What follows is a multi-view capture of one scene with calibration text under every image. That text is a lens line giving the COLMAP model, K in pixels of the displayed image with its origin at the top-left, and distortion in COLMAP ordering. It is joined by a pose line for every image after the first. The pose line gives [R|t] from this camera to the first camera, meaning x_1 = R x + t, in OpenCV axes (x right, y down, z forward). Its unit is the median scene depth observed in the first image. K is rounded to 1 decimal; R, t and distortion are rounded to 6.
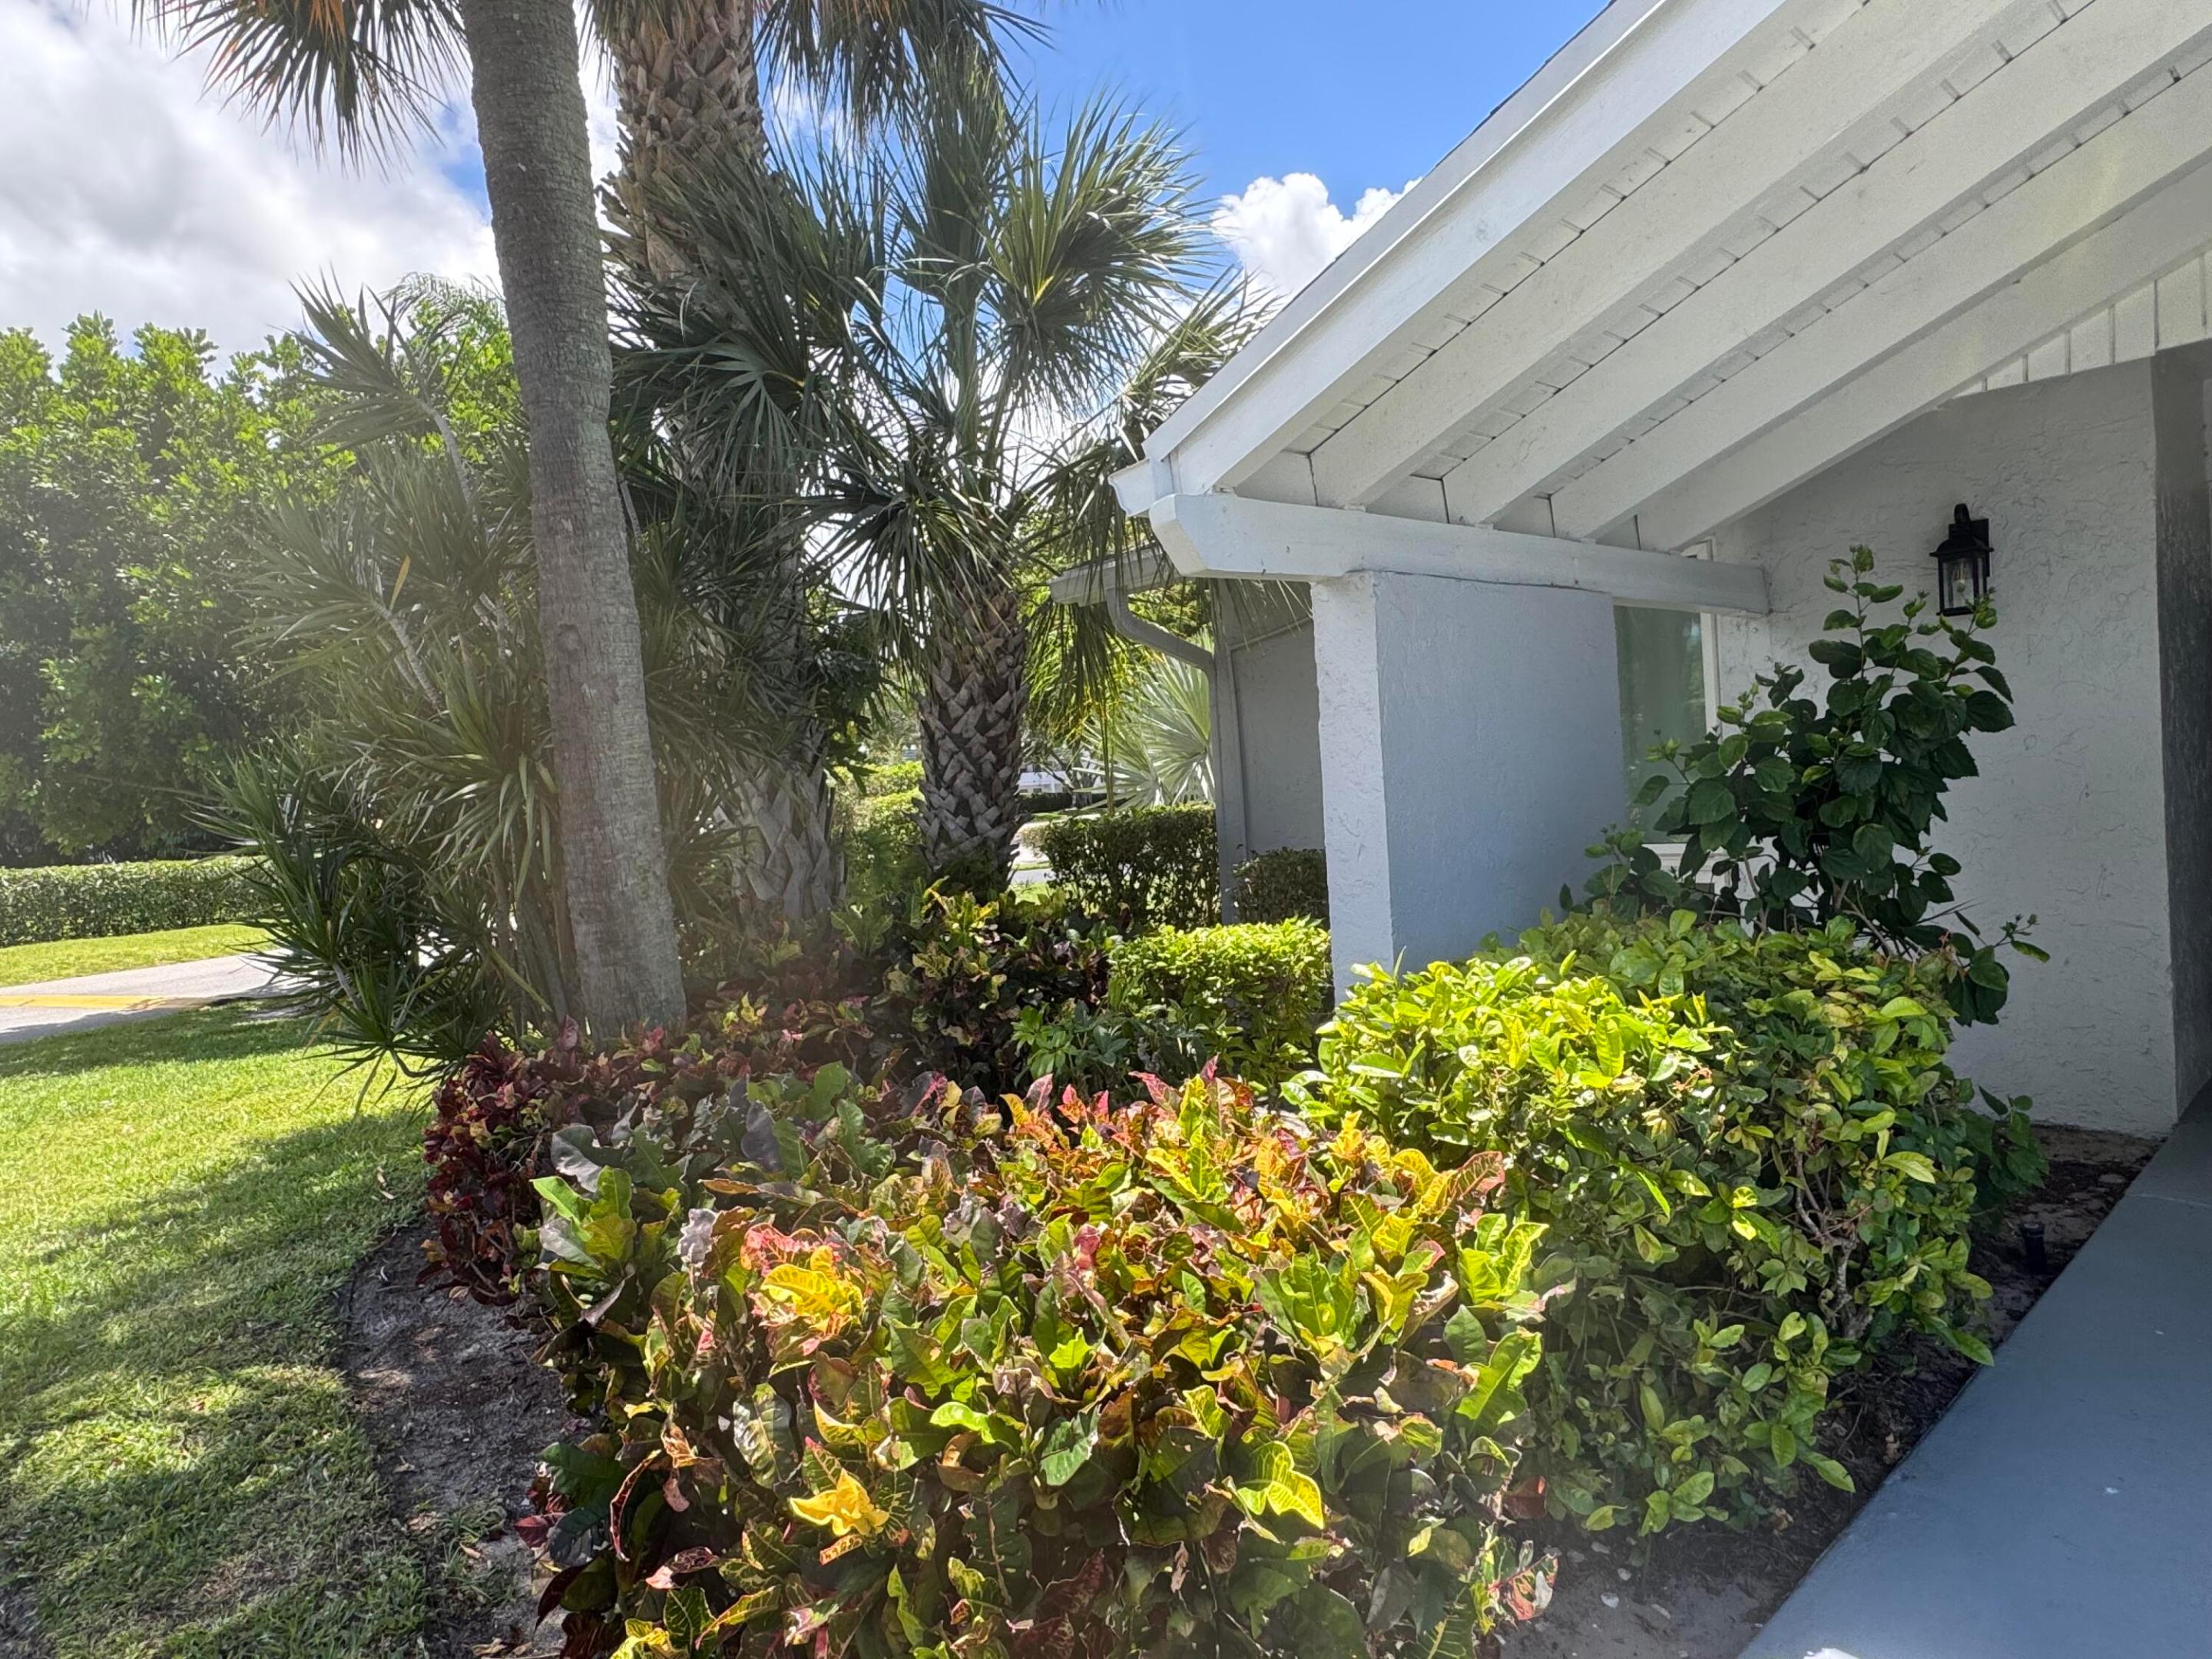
lens RADIAL K [[1274.2, 0, 1100.2], [0, 1274.2, 824.5], [0, 0, 1]] dist [-0.001384, -0.000991]
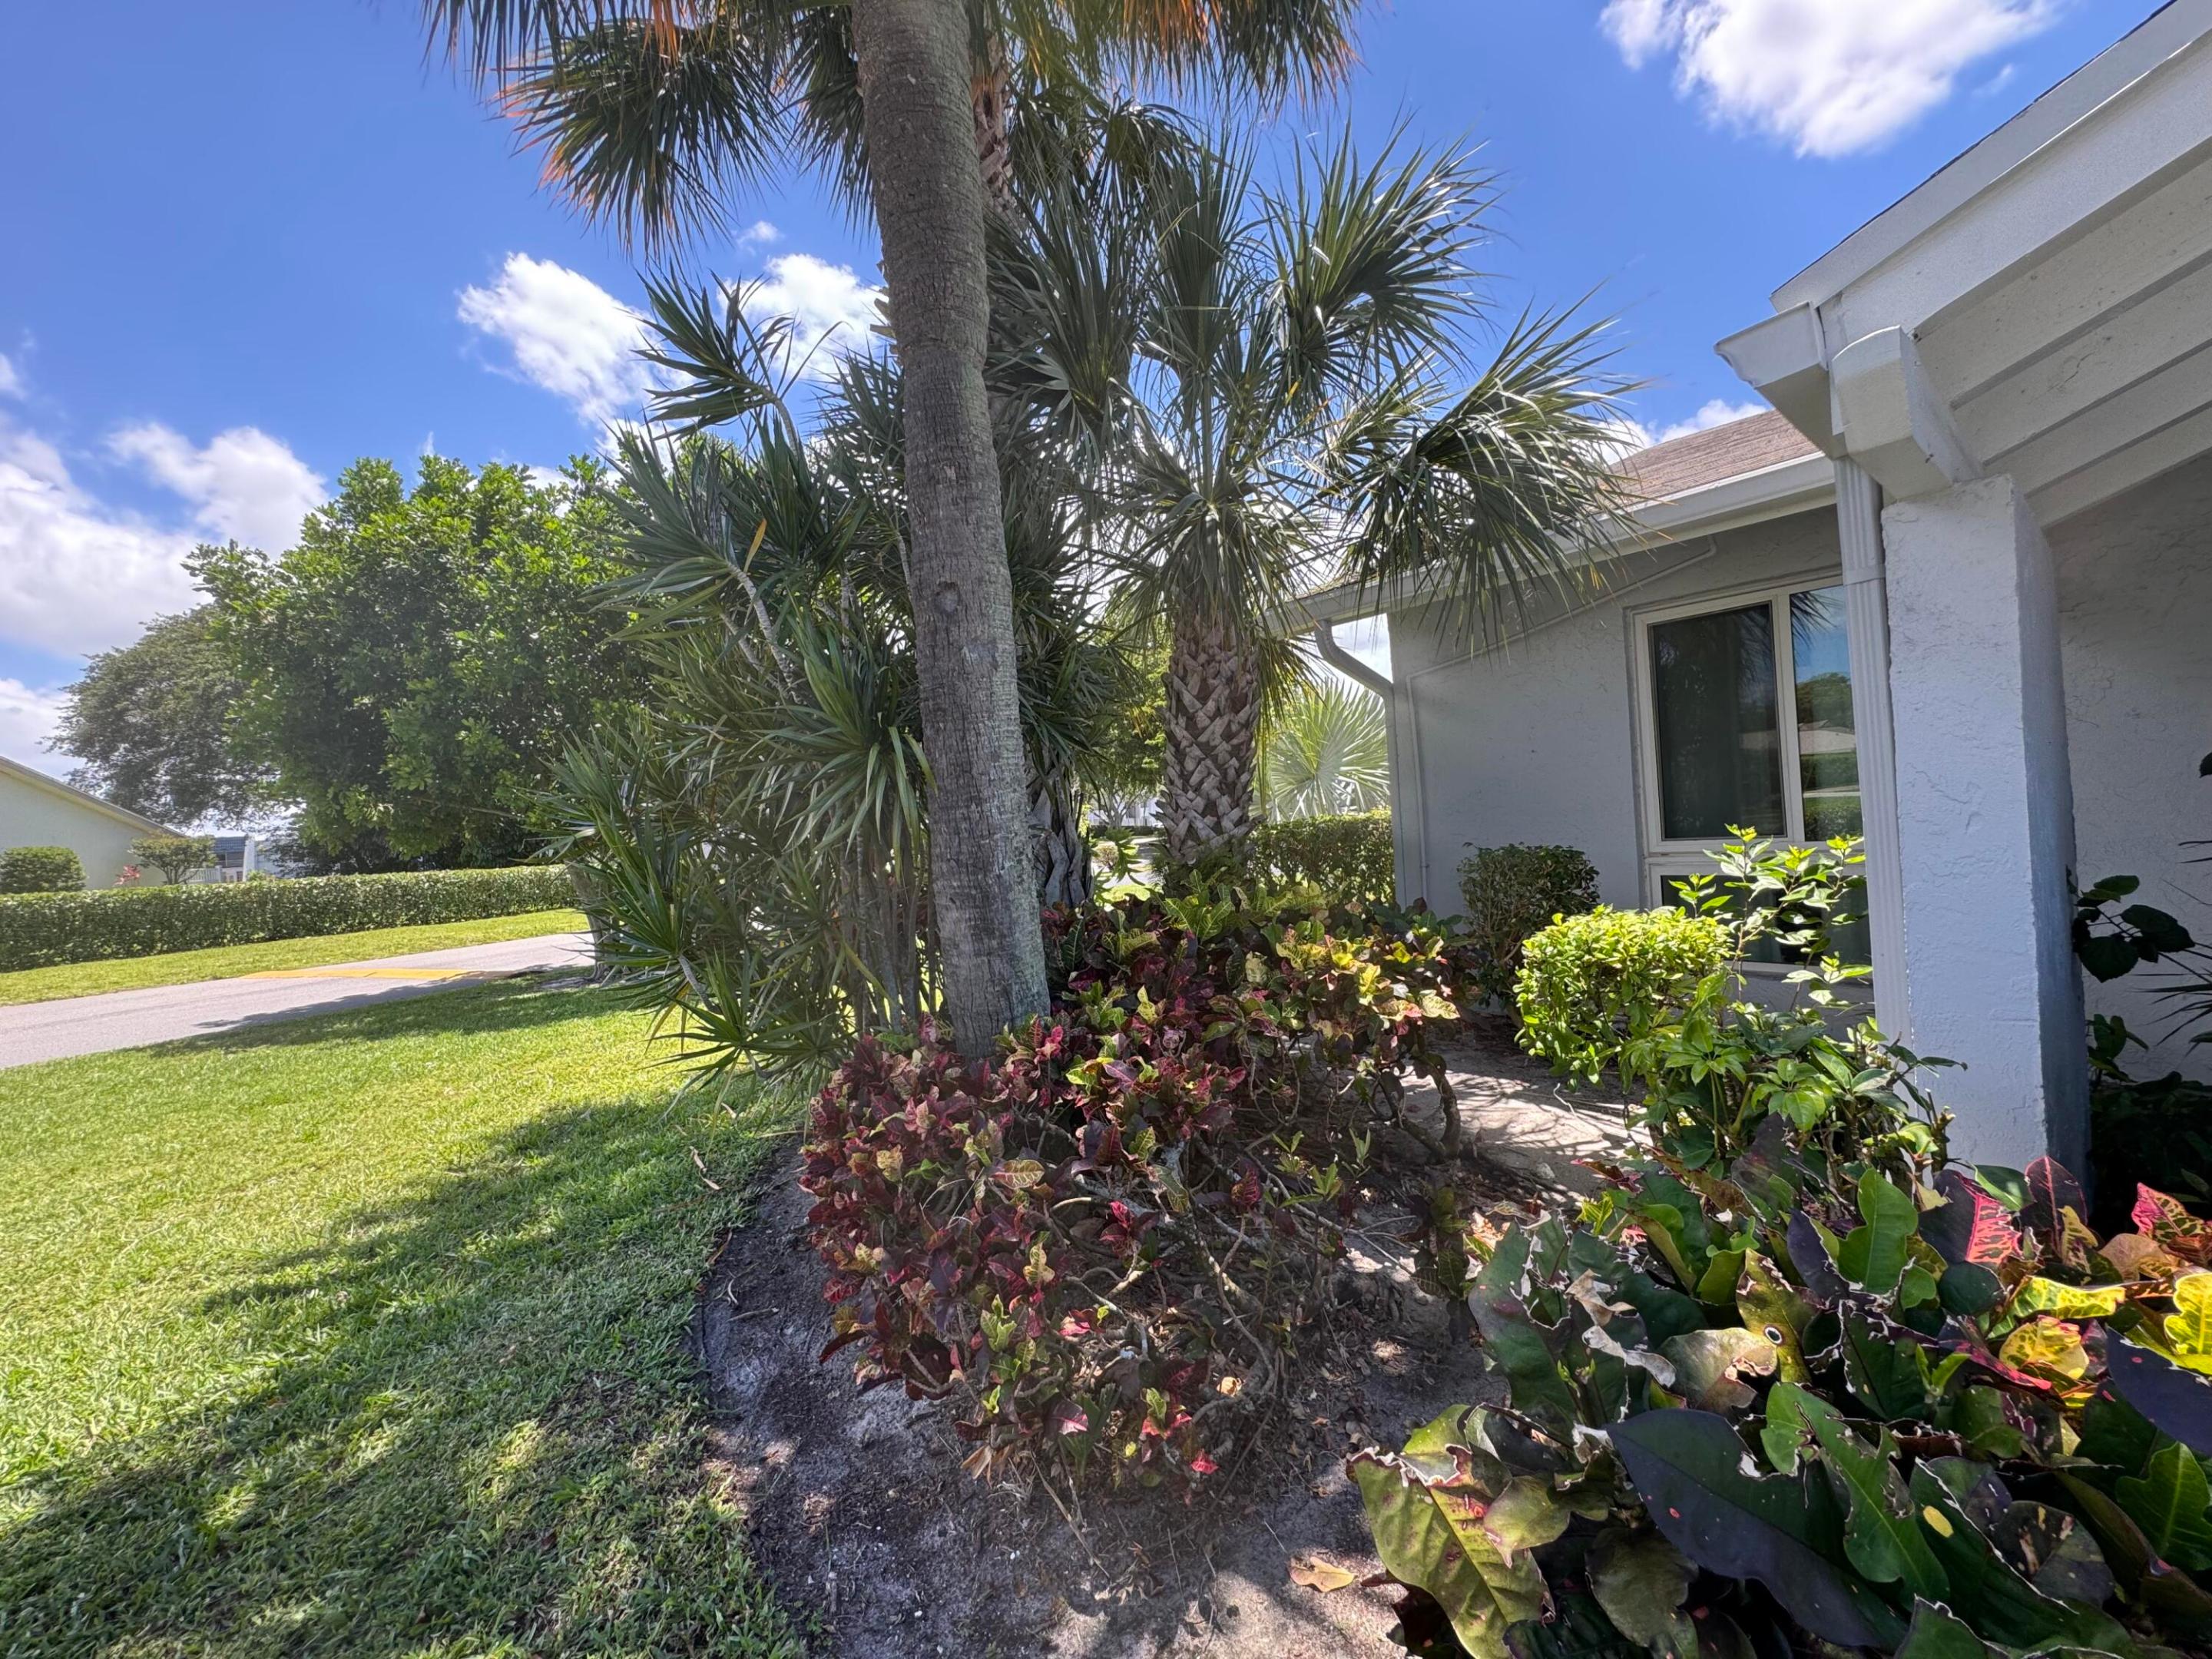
lens RADIAL K [[873.2, 0, 1107.2], [0, 873.2, 827.5], [0, 0, 1]] dist [-0.000427, 0.000287]
pose [[0.999987, 0.001689, -0.004859, -0.191937], [-0.001808, 0.999699, -0.024484, 0.021793], [0.004817, 0.024493, 0.999688, 0.241836]]
